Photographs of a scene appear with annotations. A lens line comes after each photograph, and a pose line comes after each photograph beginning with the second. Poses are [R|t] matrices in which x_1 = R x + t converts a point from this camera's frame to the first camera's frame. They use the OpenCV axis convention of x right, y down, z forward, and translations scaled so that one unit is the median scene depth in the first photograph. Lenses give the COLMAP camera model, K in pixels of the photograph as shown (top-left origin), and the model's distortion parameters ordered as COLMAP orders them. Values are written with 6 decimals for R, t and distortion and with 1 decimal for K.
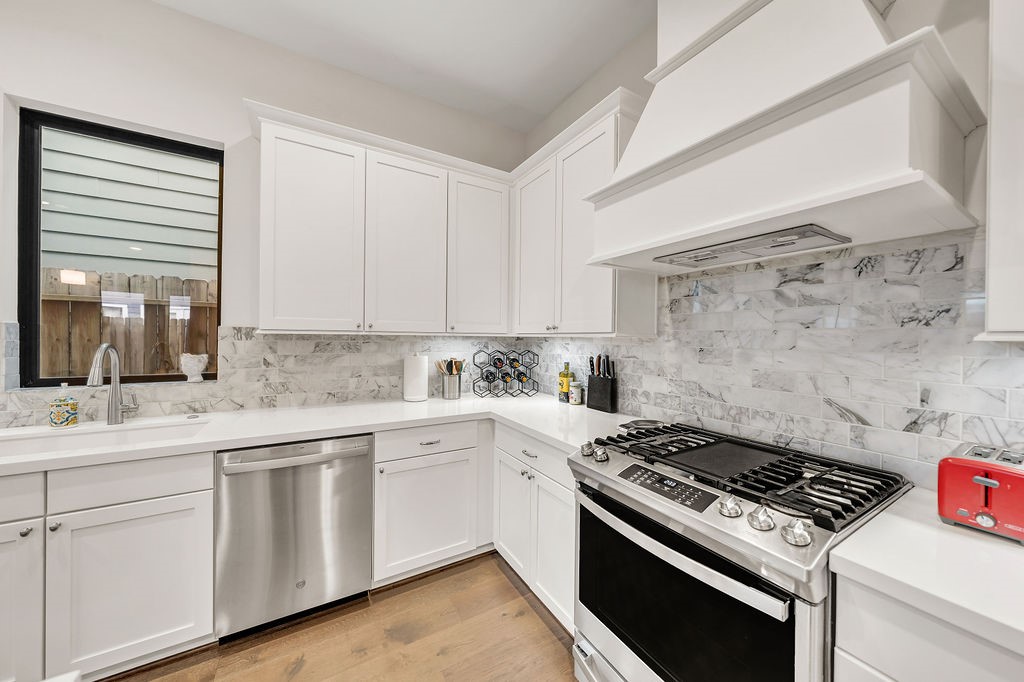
lens RADIAL K [[355.5, 0, 510.5], [0, 355.5, 338.9], [0, 0, 1]] dist [-0.001933, 0.000067]
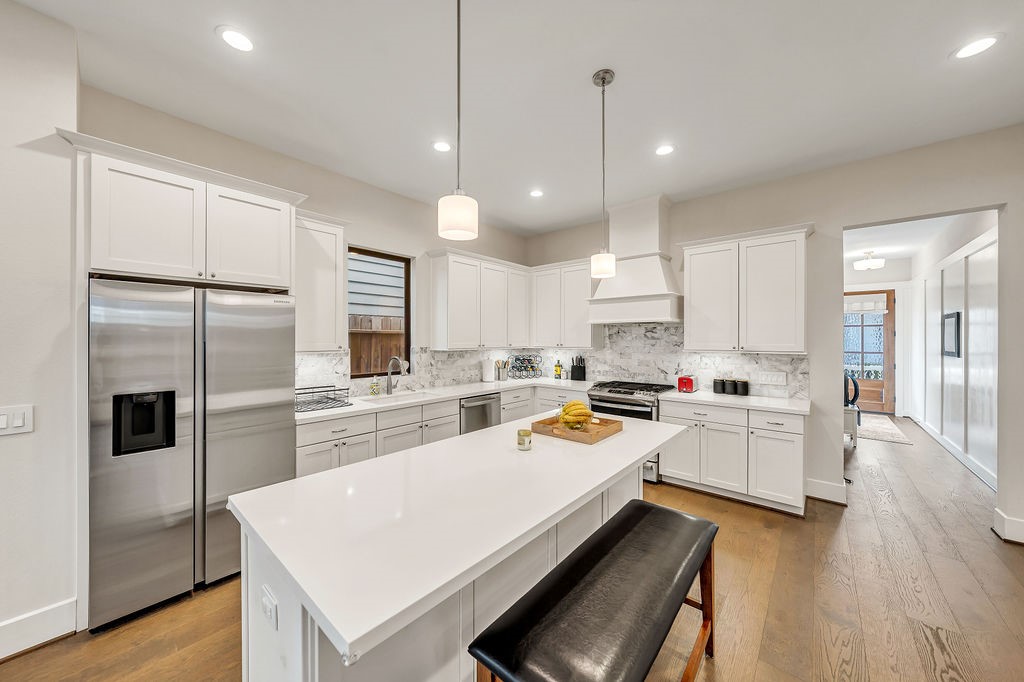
lens RADIAL K [[355.5, 0, 510.5], [0, 355.5, 338.9], [0, 0, 1]] dist [-0.001933, 0.000067]
pose [[0.949205, -0.011454, 0.314451, -0.955419], [0.012562, 0.999920, -0.001495, -0.074009], [-0.314408, 0.005369, 0.949273, -1.126242]]
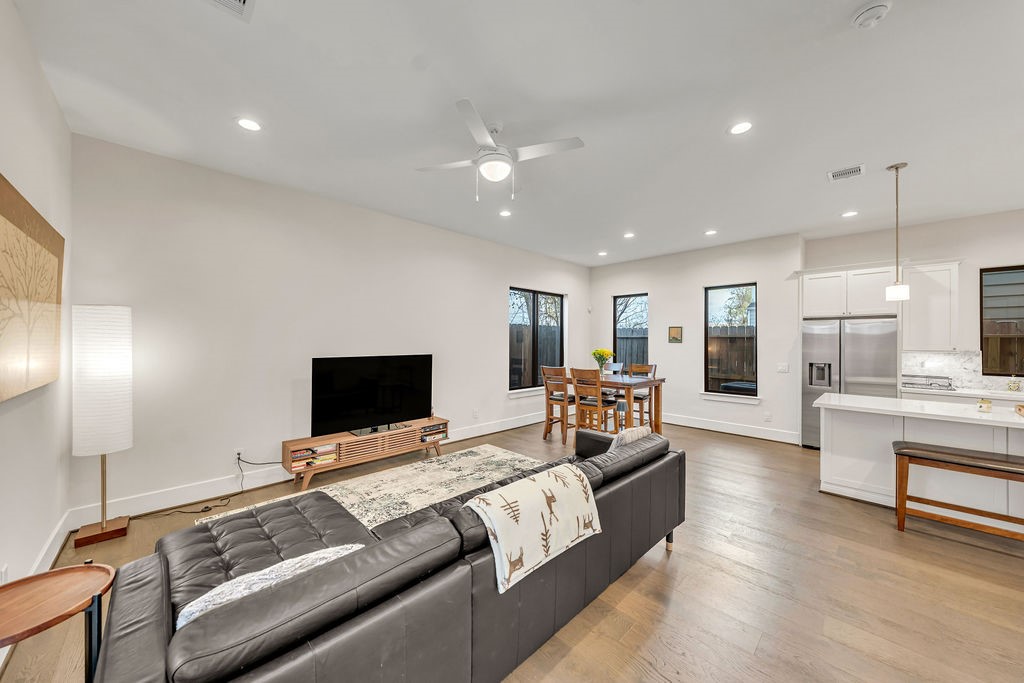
lens RADIAL K [[355.5, 0, 510.5], [0, 355.5, 339.4], [0, 0, 1]] dist [-0.001933, 0.000067]
pose [[0.226797, -0.014973, -0.973827, 0.324173], [-0.011130, 0.999777, -0.017964, -0.036172], [0.973878, 0.014913, 0.226580, -2.555421]]
